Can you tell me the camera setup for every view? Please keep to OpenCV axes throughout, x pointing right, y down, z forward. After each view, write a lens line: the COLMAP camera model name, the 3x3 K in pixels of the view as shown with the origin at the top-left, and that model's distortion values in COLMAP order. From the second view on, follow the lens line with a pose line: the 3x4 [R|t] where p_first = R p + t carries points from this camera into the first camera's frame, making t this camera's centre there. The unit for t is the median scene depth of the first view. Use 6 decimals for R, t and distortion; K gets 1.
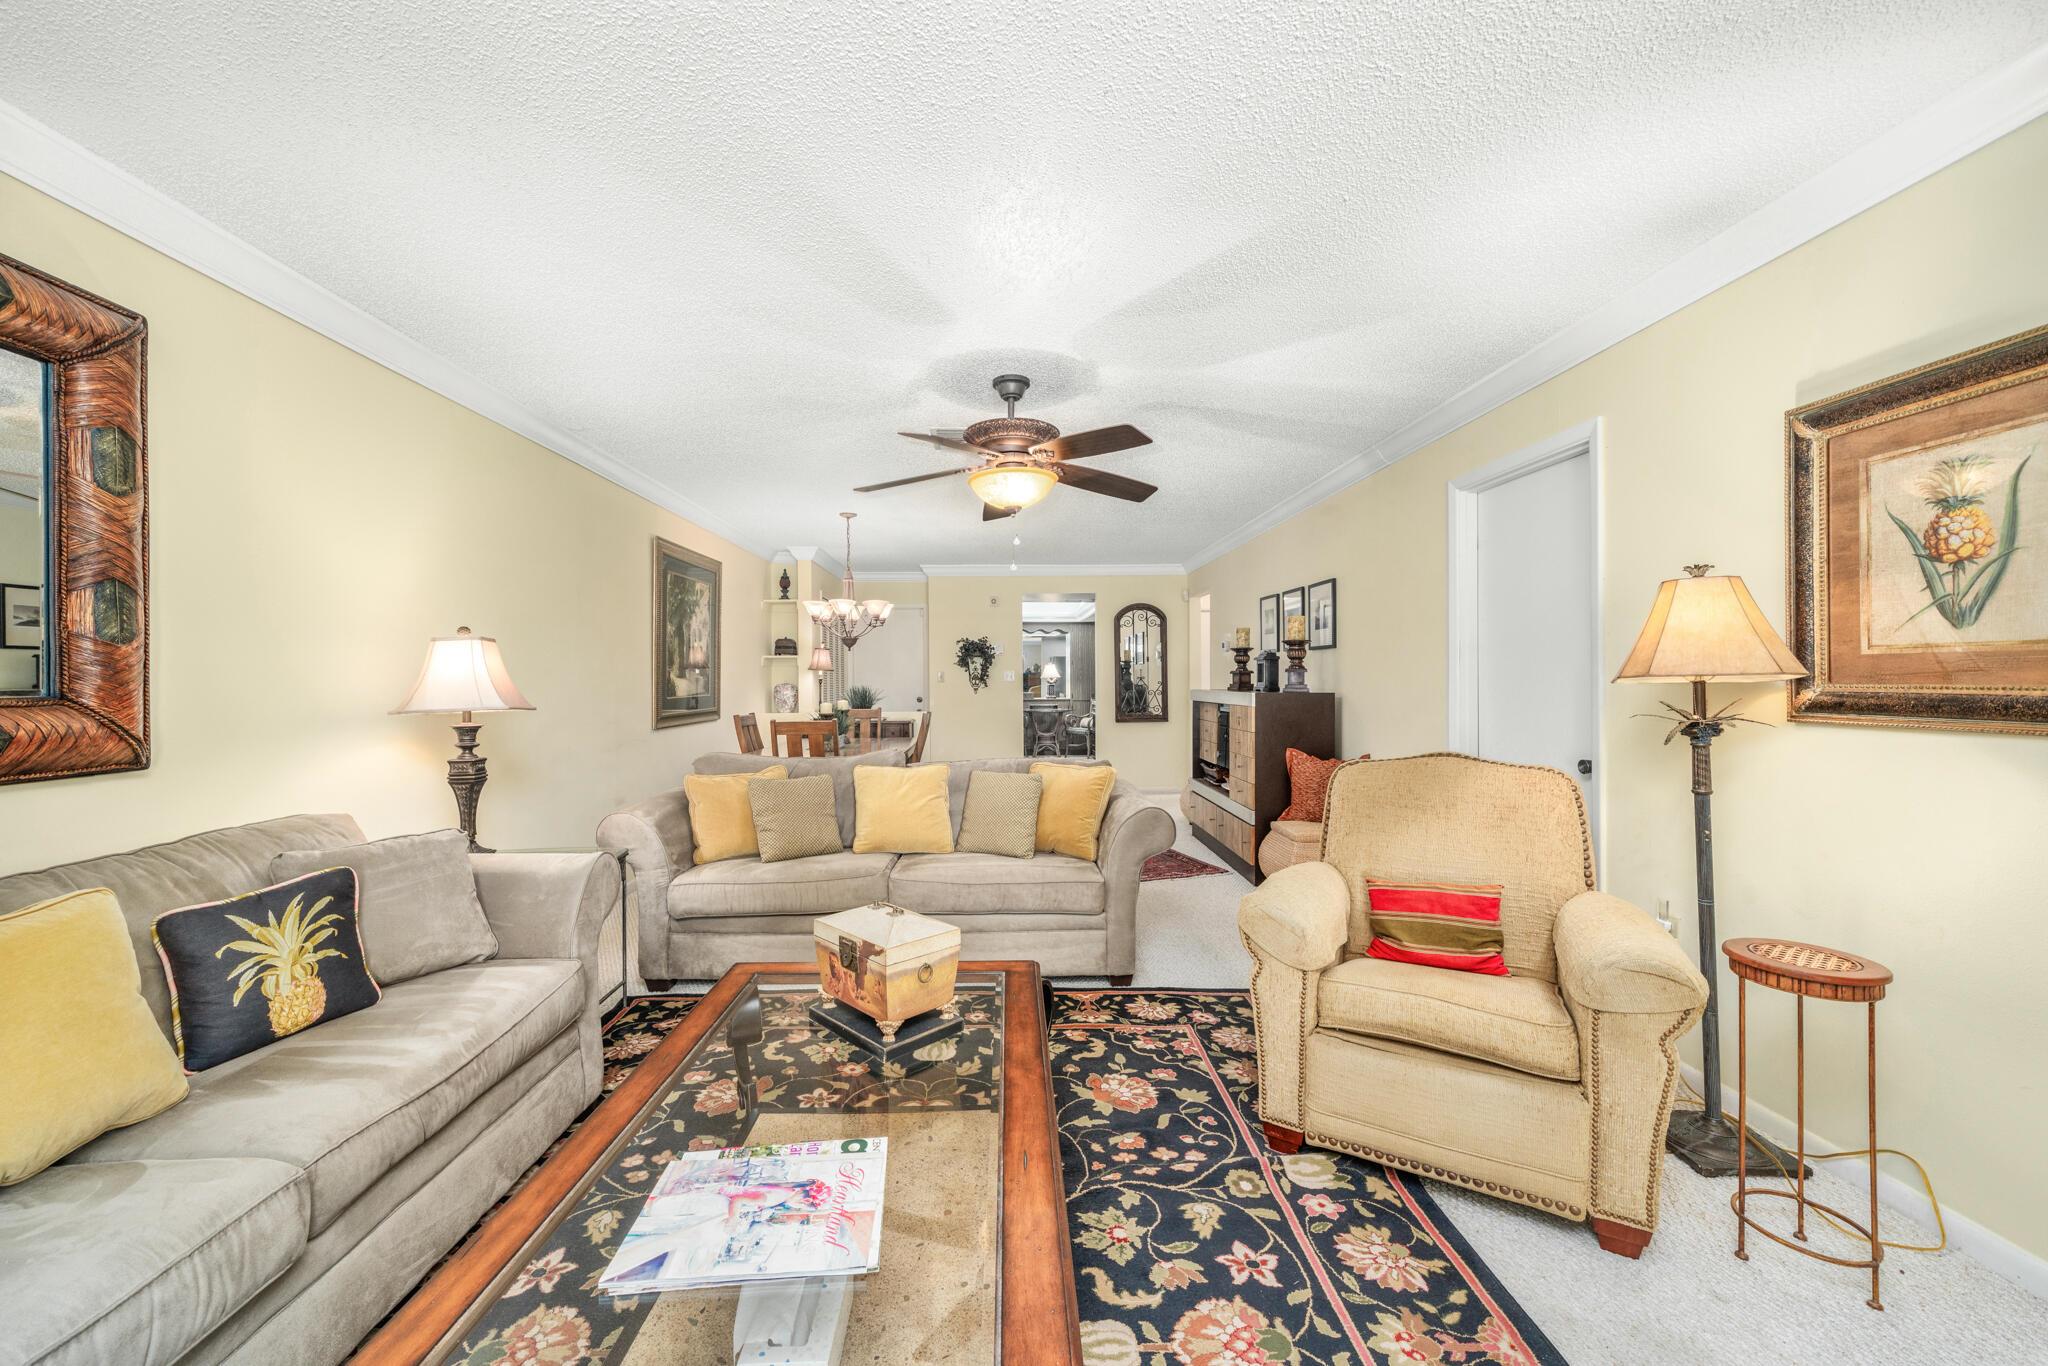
lens RADIAL K [[787.9, 0, 1009.1], [0, 787.9, 673.9], [0, 0, 1]] dist [-0.002598, -0.000175]
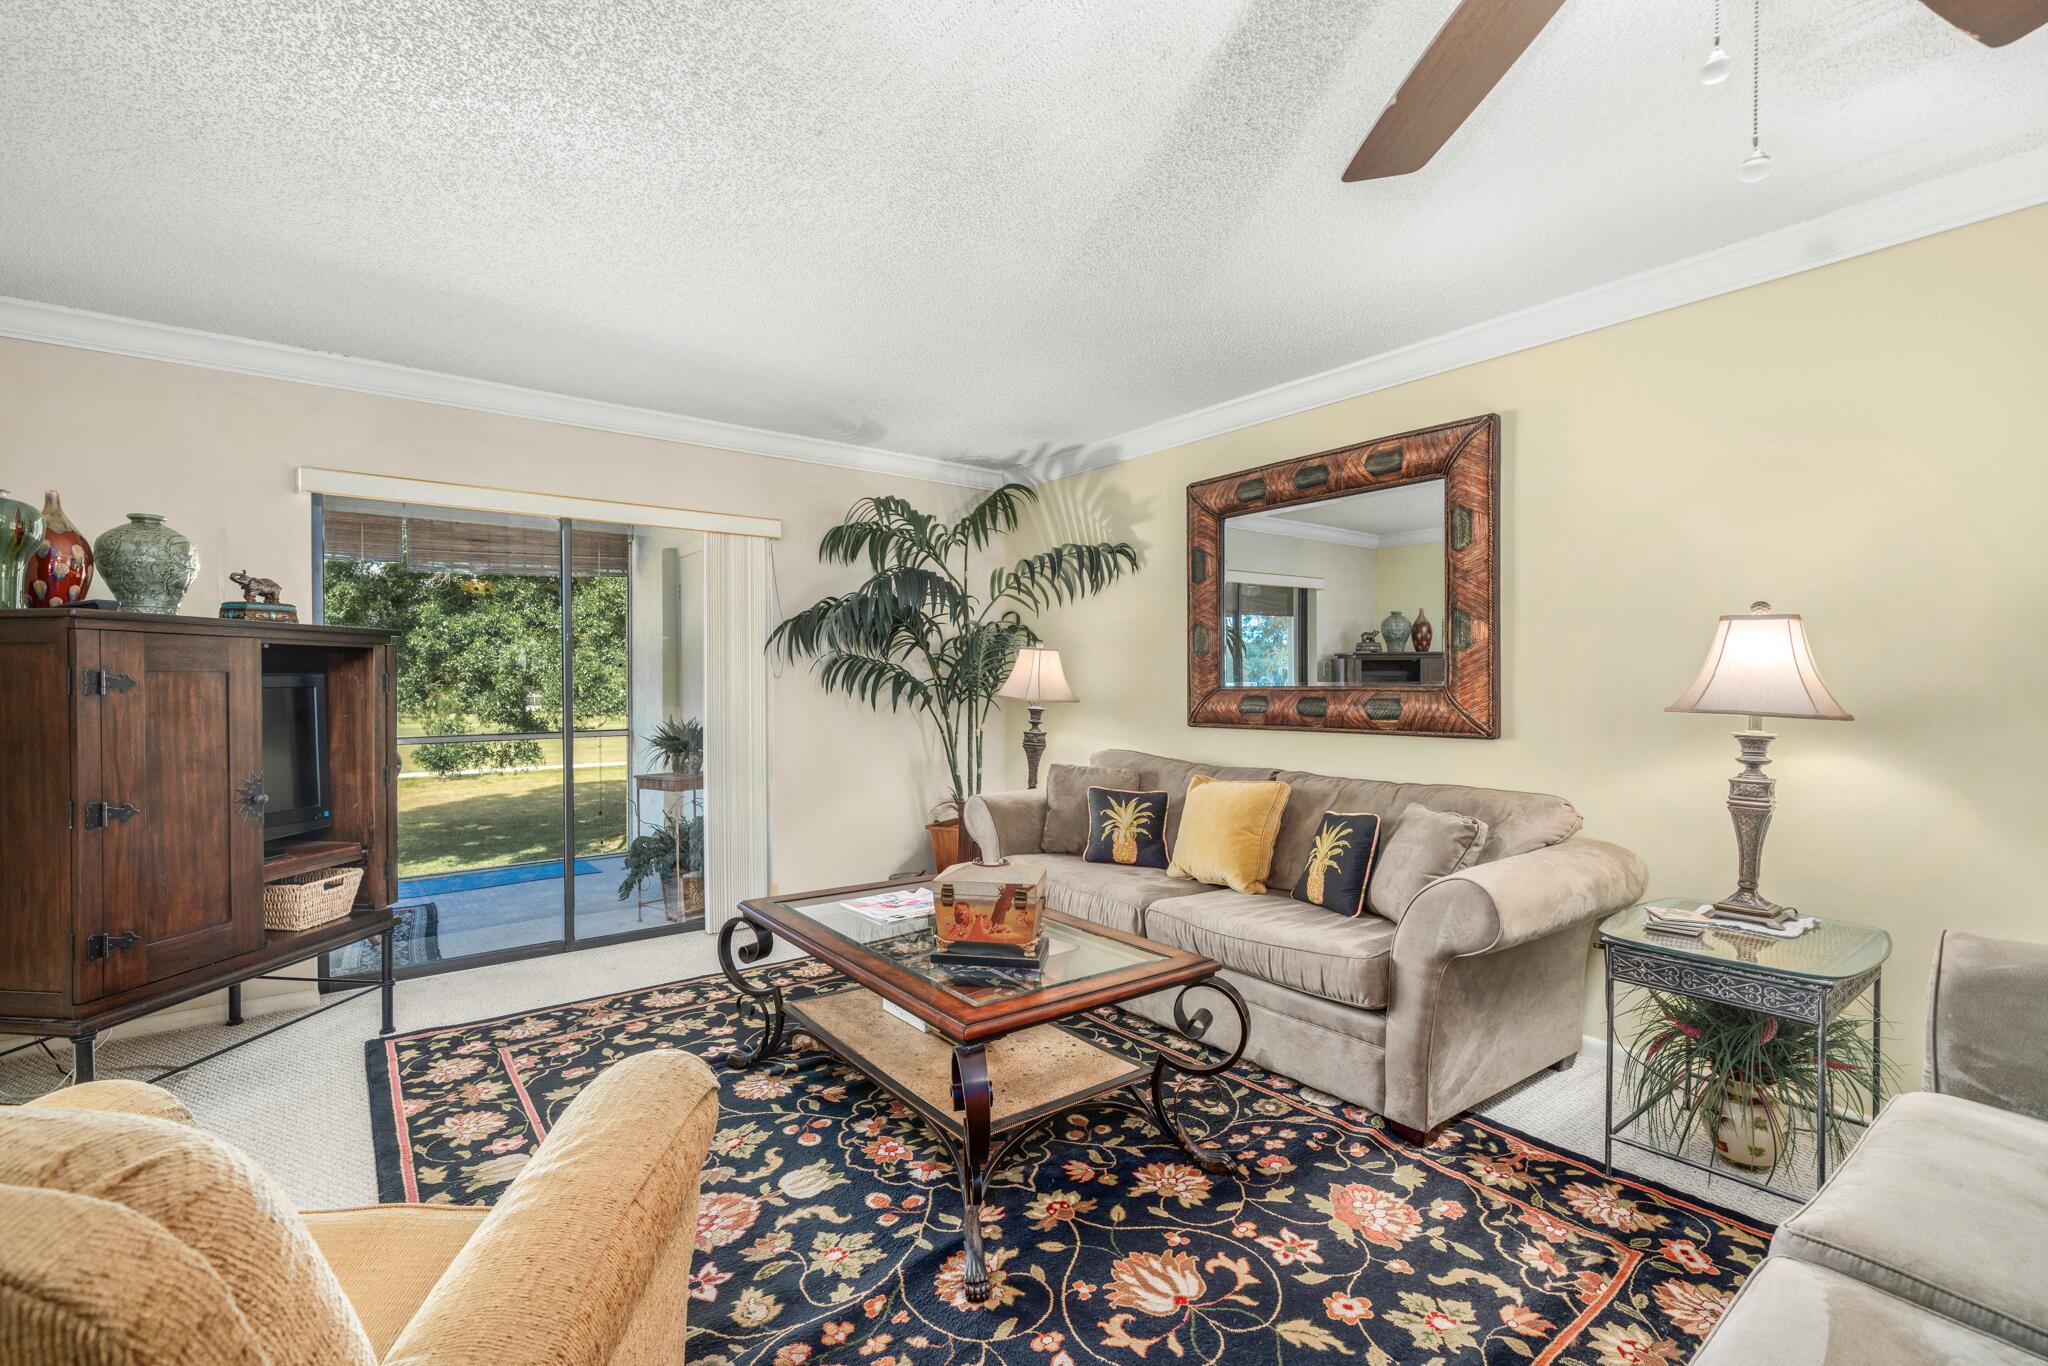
lens RADIAL K [[906.2, 0, 1001.6], [0, 906.2, 690.5], [0, 0, 1]] dist [0.001832, -0.000212]
pose [[-0.809521, 0.012424, -0.586959, 0.620463], [0.012181, 0.999916, 0.004366, 0.017742], [0.586964, -0.003616, -0.809605, 2.028060]]
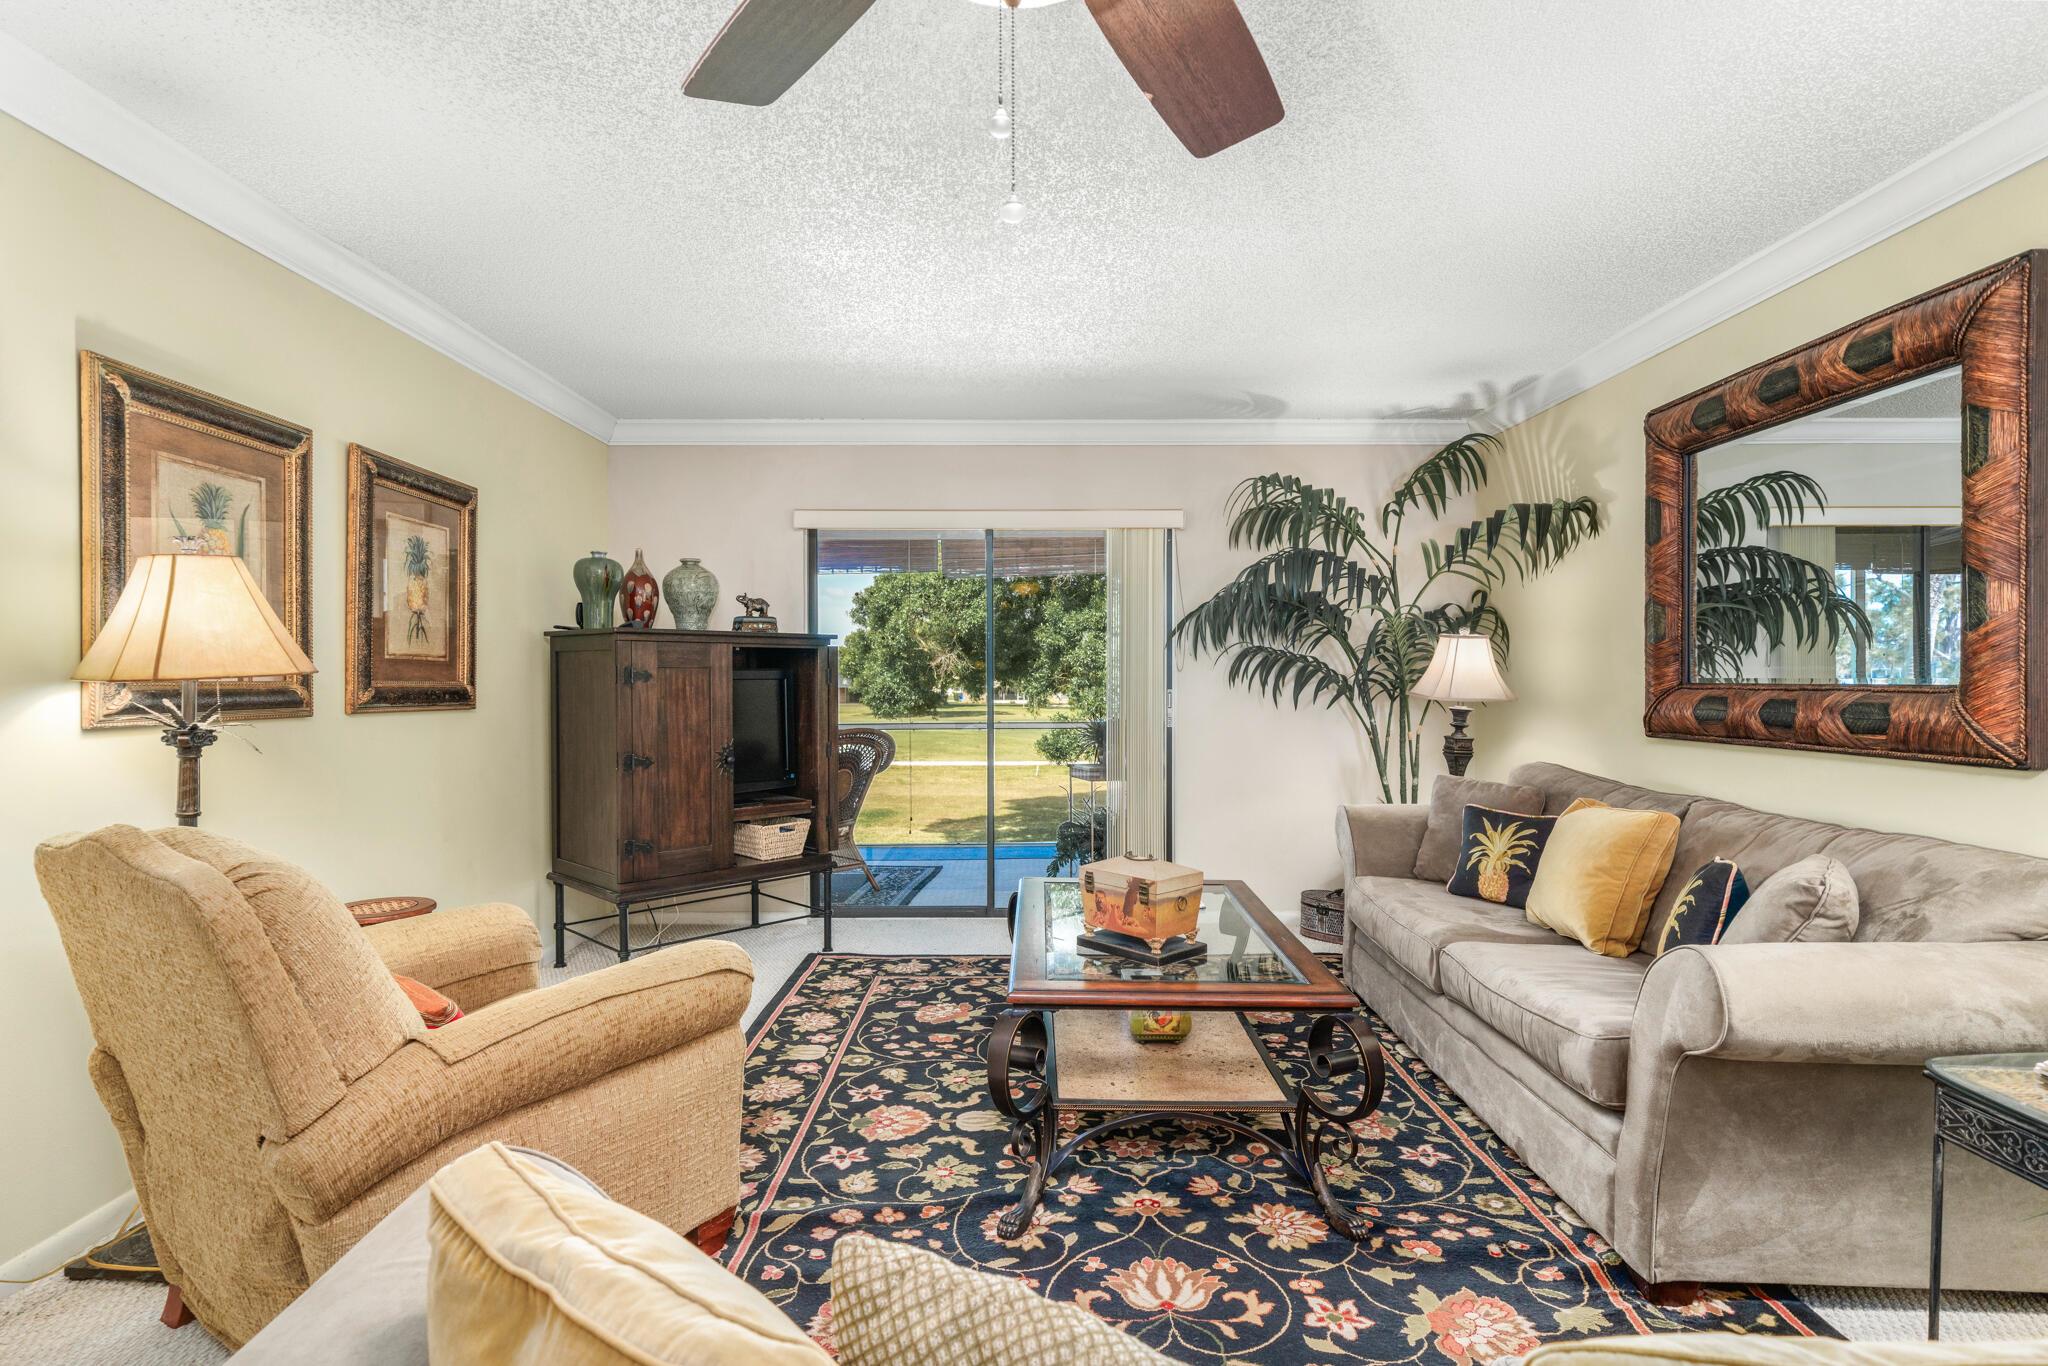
lens RADIAL K [[1041.4, 0, 1016.6], [0, 1041.4, 691.5], [0, 0, 1]] dist [0.003592, 0.000426]
pose [[-0.999683, 0.004148, 0.024813, -0.002841], [0.004260, 0.999981, 0.004463, 0.024924], [-0.024794, 0.004567, -0.999682, 2.476745]]
